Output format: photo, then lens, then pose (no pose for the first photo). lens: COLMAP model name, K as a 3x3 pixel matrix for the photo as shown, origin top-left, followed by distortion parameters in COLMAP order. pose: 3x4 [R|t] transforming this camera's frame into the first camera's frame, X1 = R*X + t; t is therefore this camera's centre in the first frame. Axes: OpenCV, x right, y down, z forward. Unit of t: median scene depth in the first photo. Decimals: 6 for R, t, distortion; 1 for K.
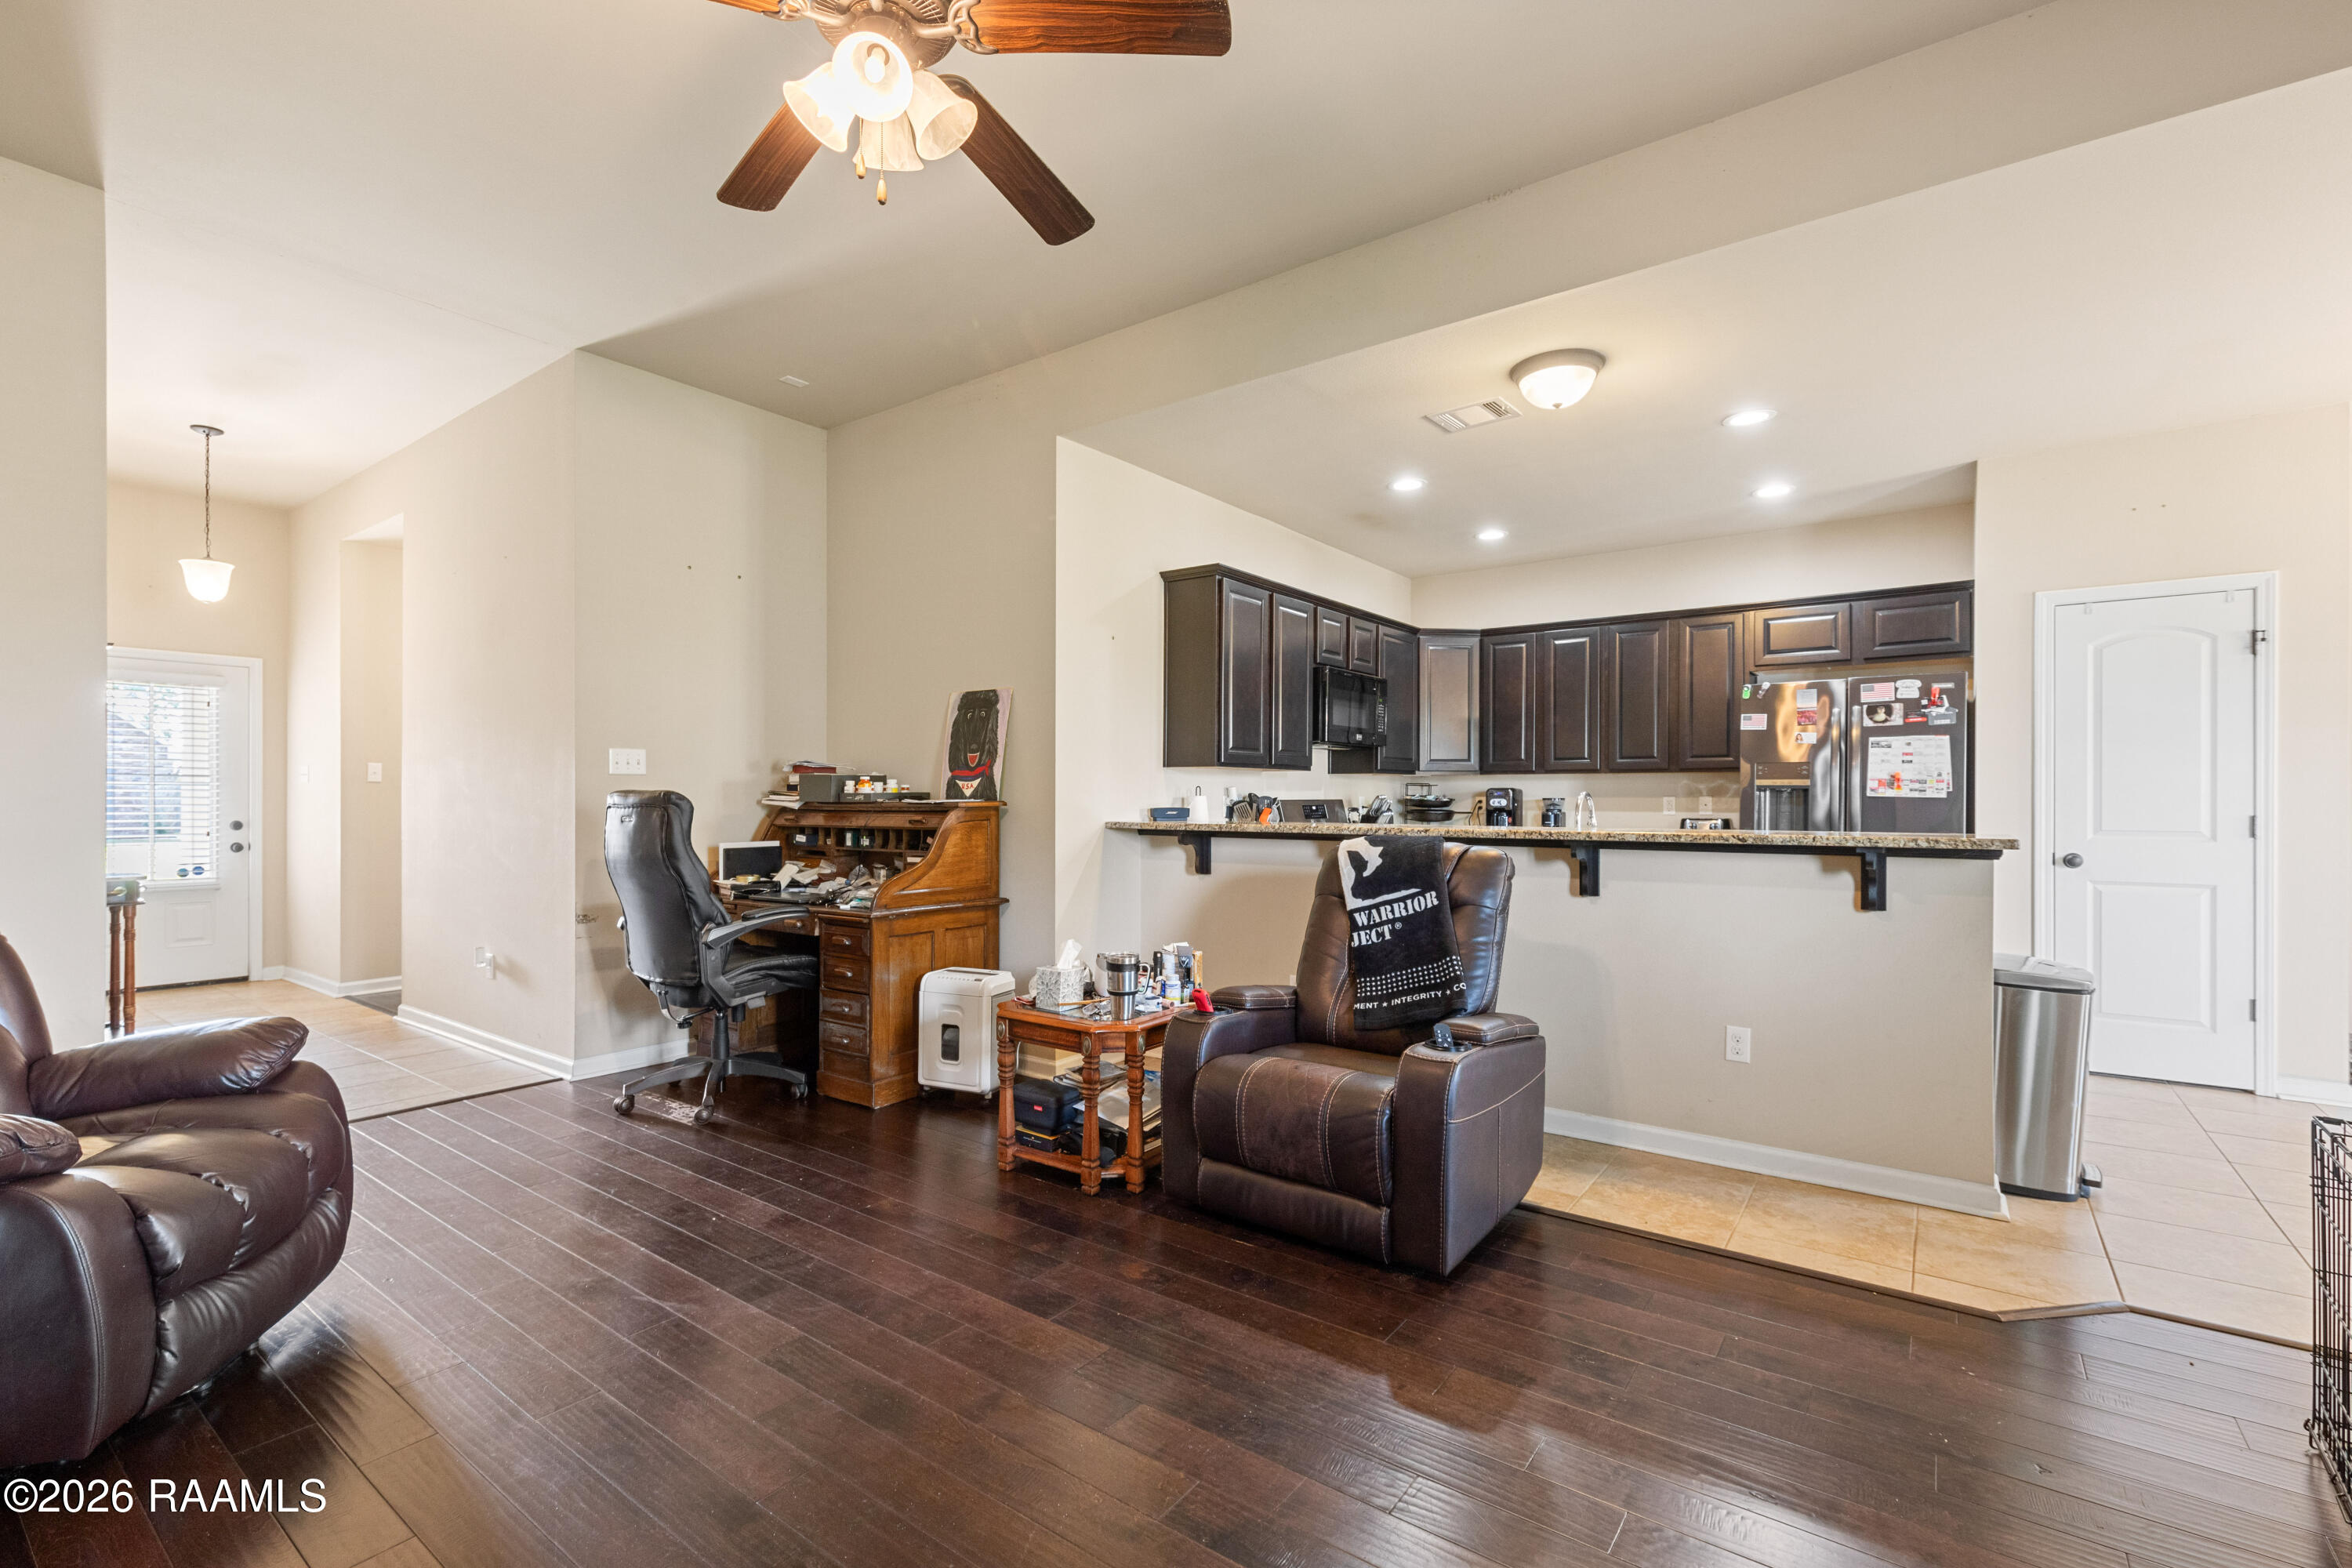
lens RADIAL K [[1068.3, 0, 1137.8], [0, 1068.3, 806.0], [0, 0, 1]] dist [0.000234, -0.000053]
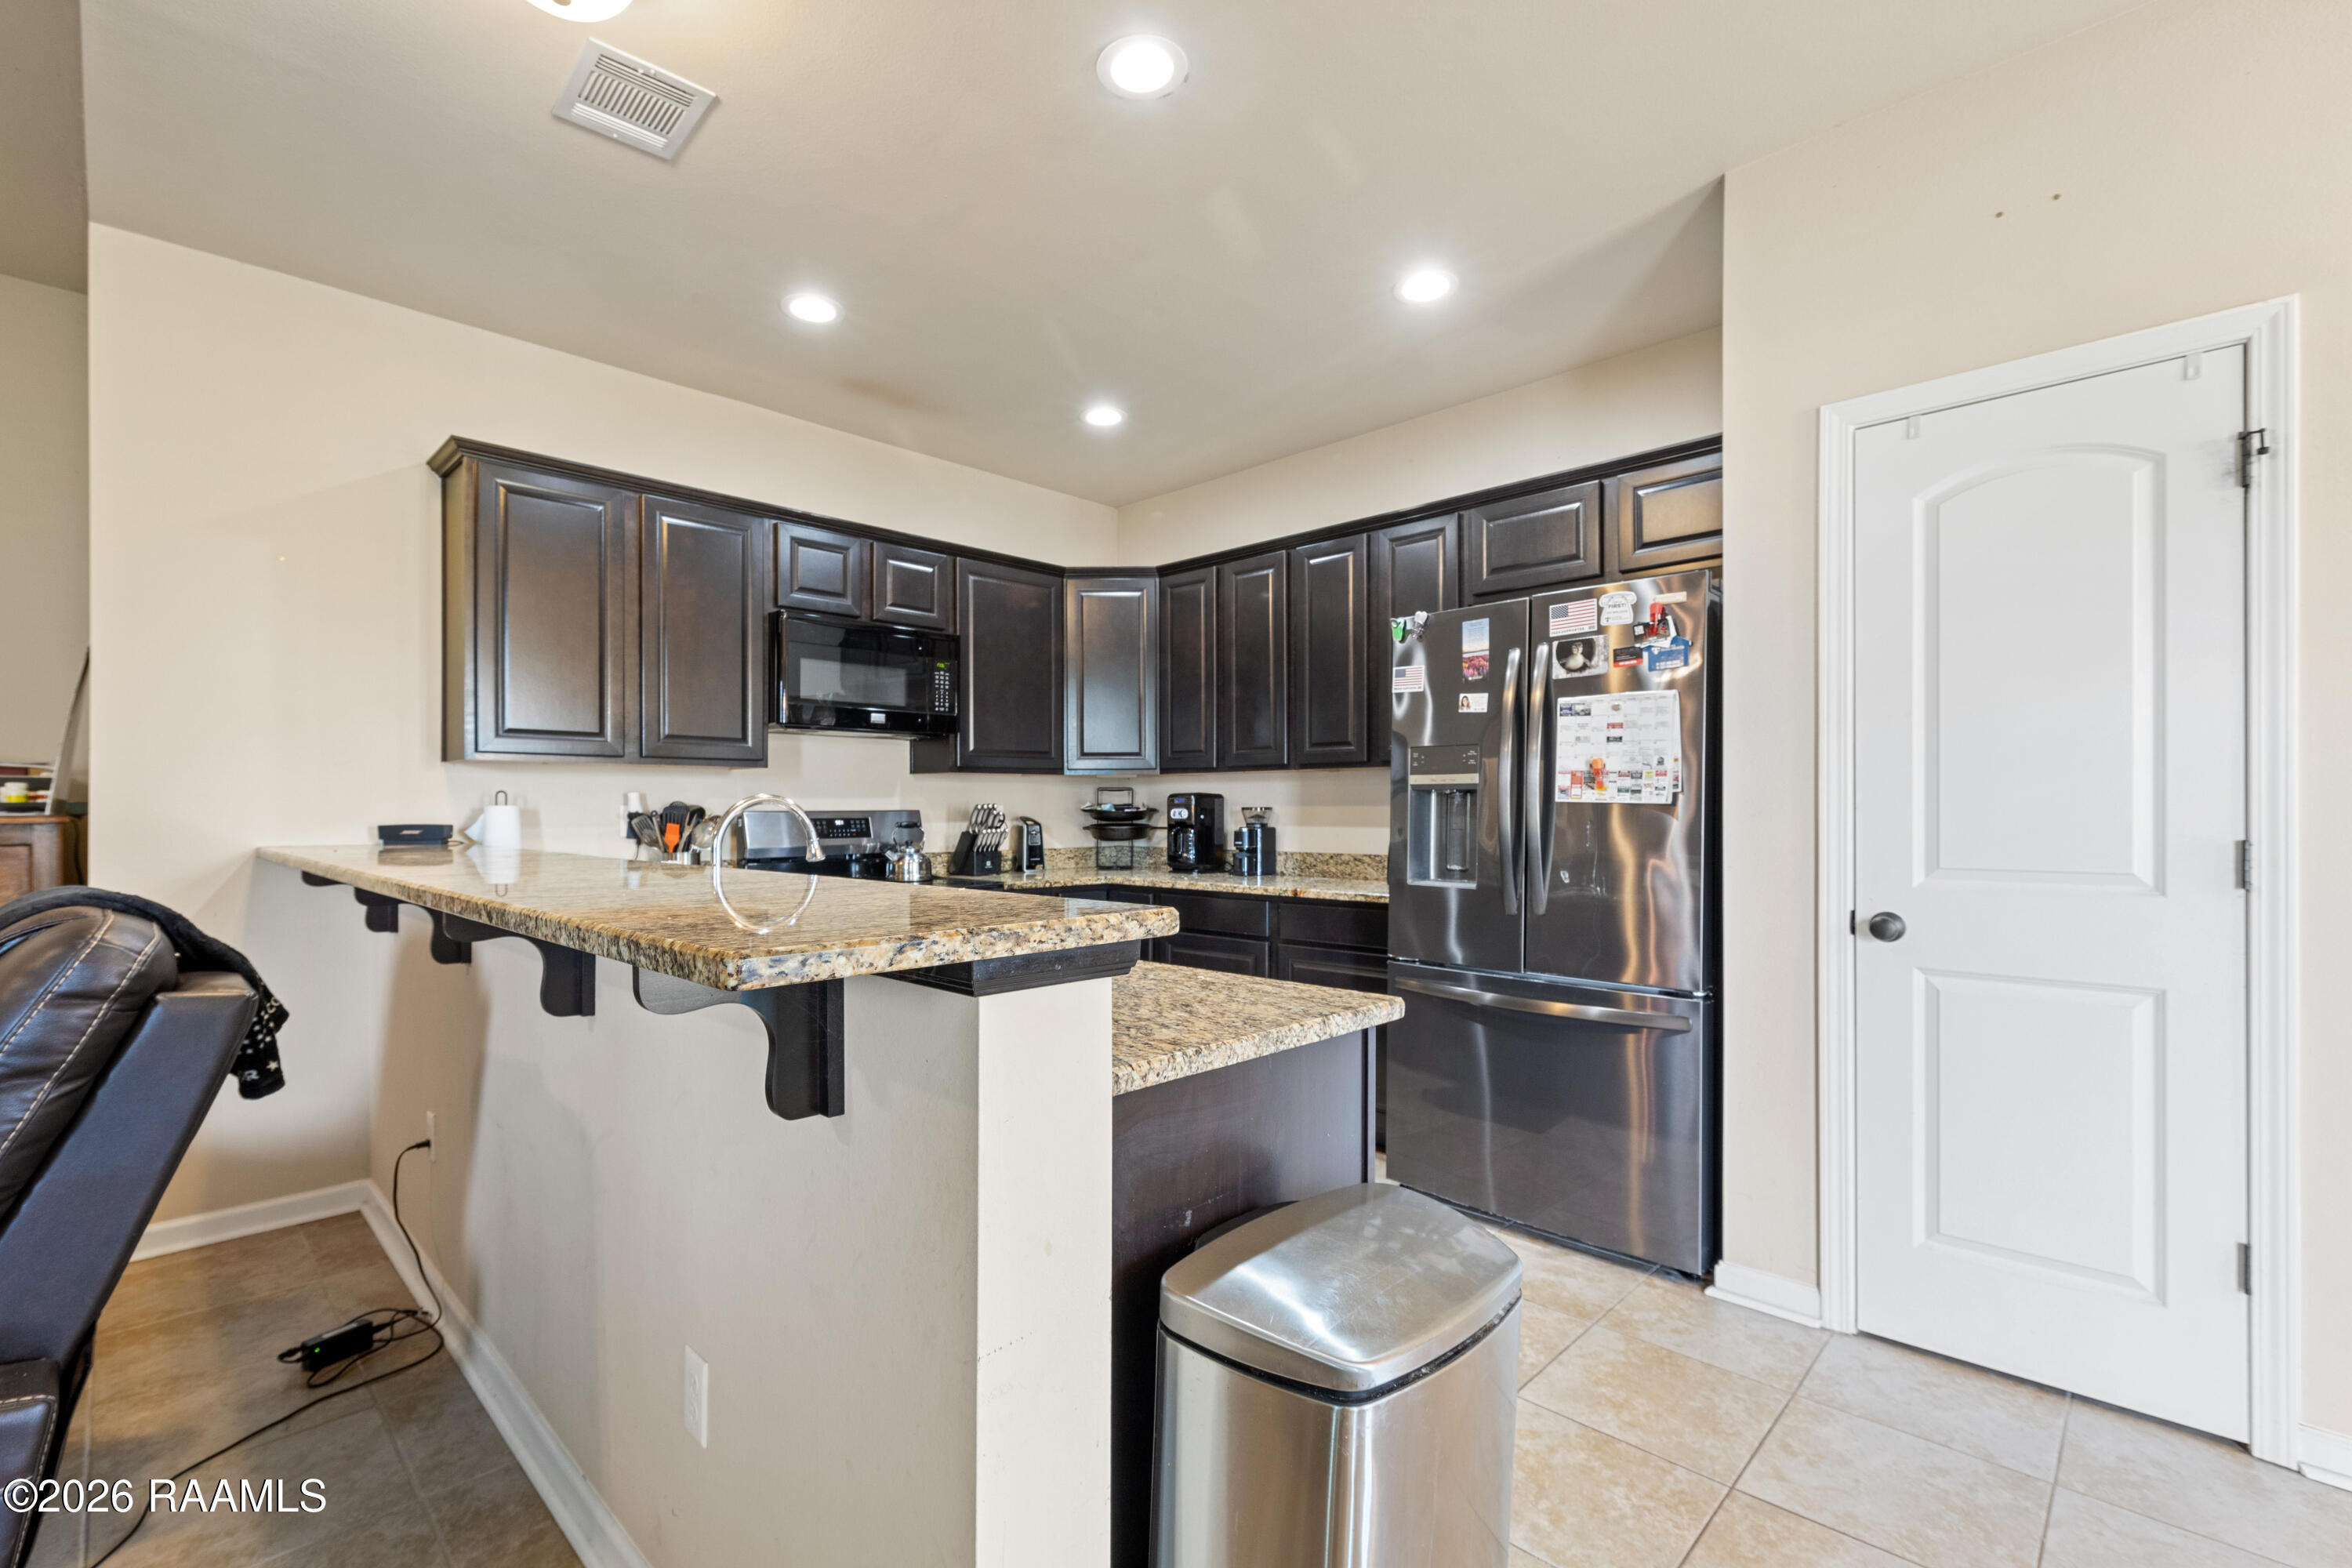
lens RADIAL K [[1040.5, 0, 1171.9], [0, 1040.5, 817.1], [0, 0, 1]] dist [0.003138, -0.000757]
pose [[0.993670, -0.002827, -0.112301, 0.549821], [0.002898, 0.999996, 0.000473, -0.002231], [0.112299, -0.000796, 0.993674, 0.435341]]
